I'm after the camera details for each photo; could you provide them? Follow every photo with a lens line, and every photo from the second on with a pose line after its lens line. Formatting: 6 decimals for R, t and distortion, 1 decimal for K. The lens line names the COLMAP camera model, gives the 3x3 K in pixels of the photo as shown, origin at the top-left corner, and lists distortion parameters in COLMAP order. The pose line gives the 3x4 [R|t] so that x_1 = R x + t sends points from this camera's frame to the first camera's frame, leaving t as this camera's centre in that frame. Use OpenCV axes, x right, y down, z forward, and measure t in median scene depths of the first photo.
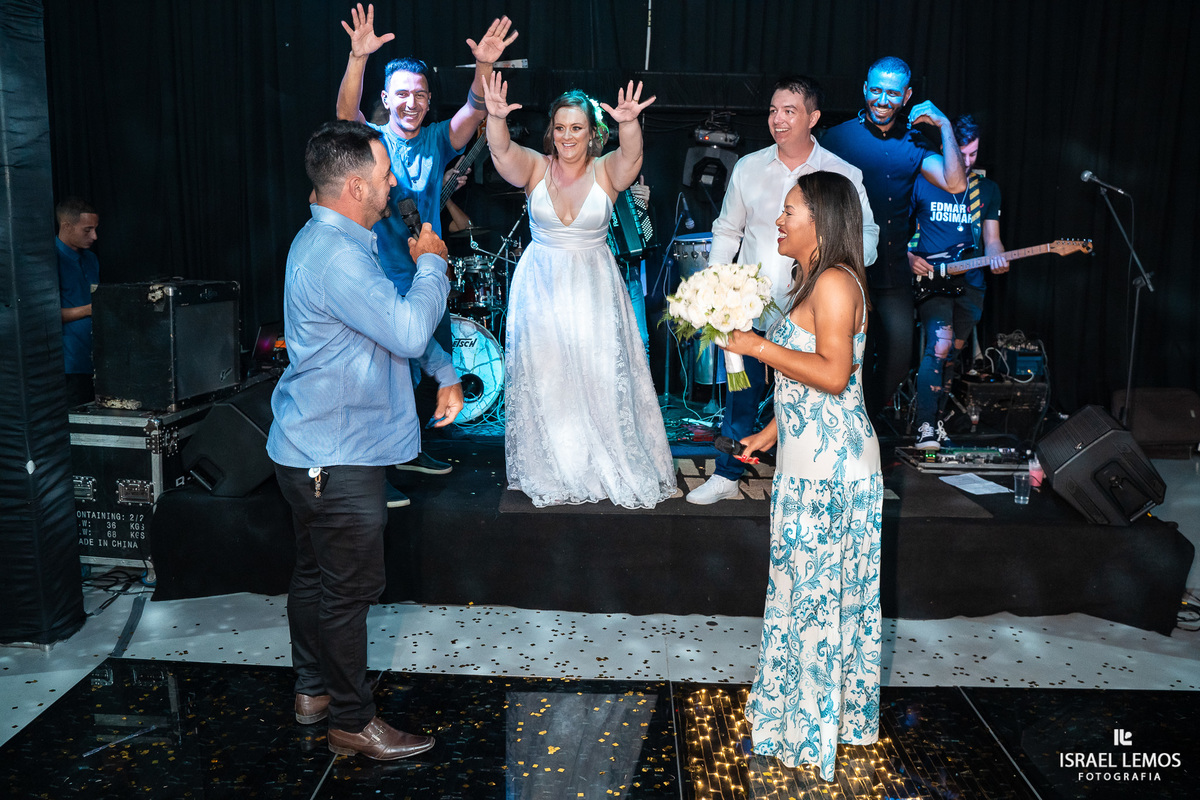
lens RADIAL K [[978.3, 0, 602.5], [0, 978.3, 401.5], [0, 0, 1]] dist [-0.100485, 0.064206]
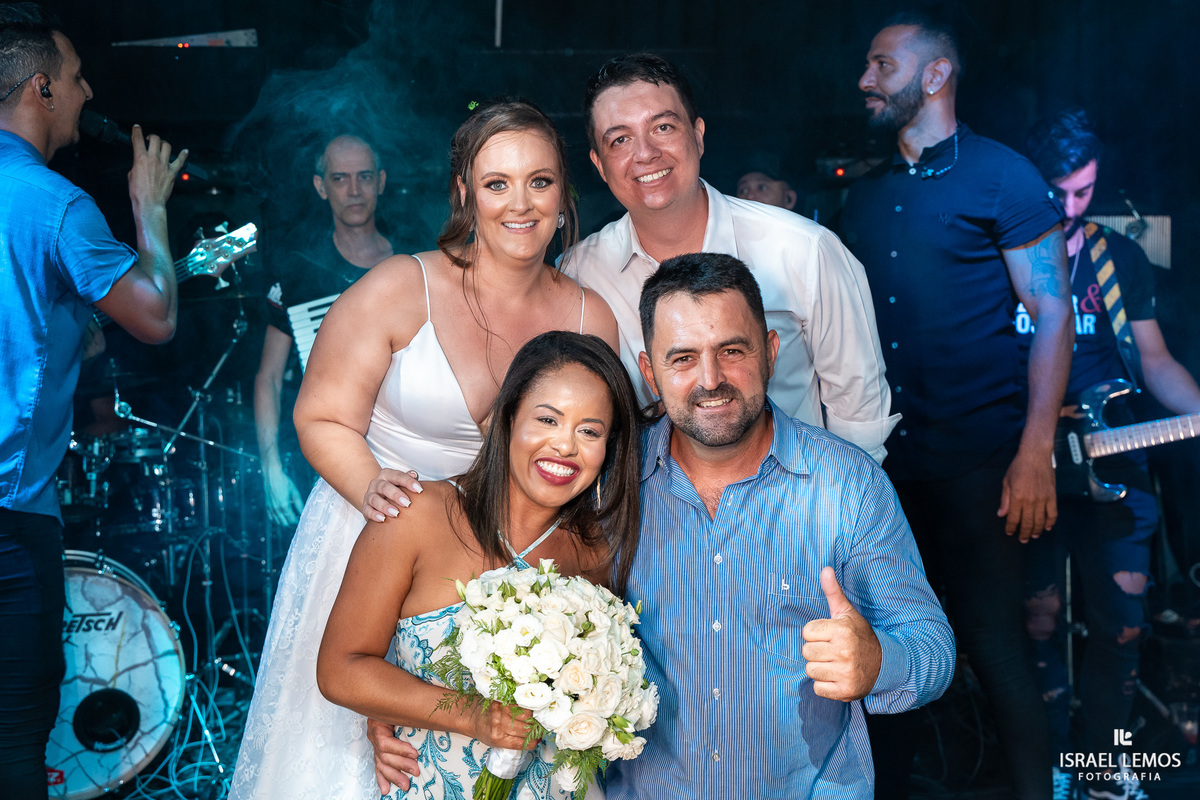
lens RADIAL K [[1673.1, 0, 590.6], [0, 1673.1, 363.7], [0, 0, 1]] dist [0.107028, 0.000000]
pose [[0.997777, -0.029155, 0.059931, 0.066548], [0.037743, 0.988331, -0.147574, -0.072801], [-0.054929, 0.149508, 0.987234, 0.234066]]
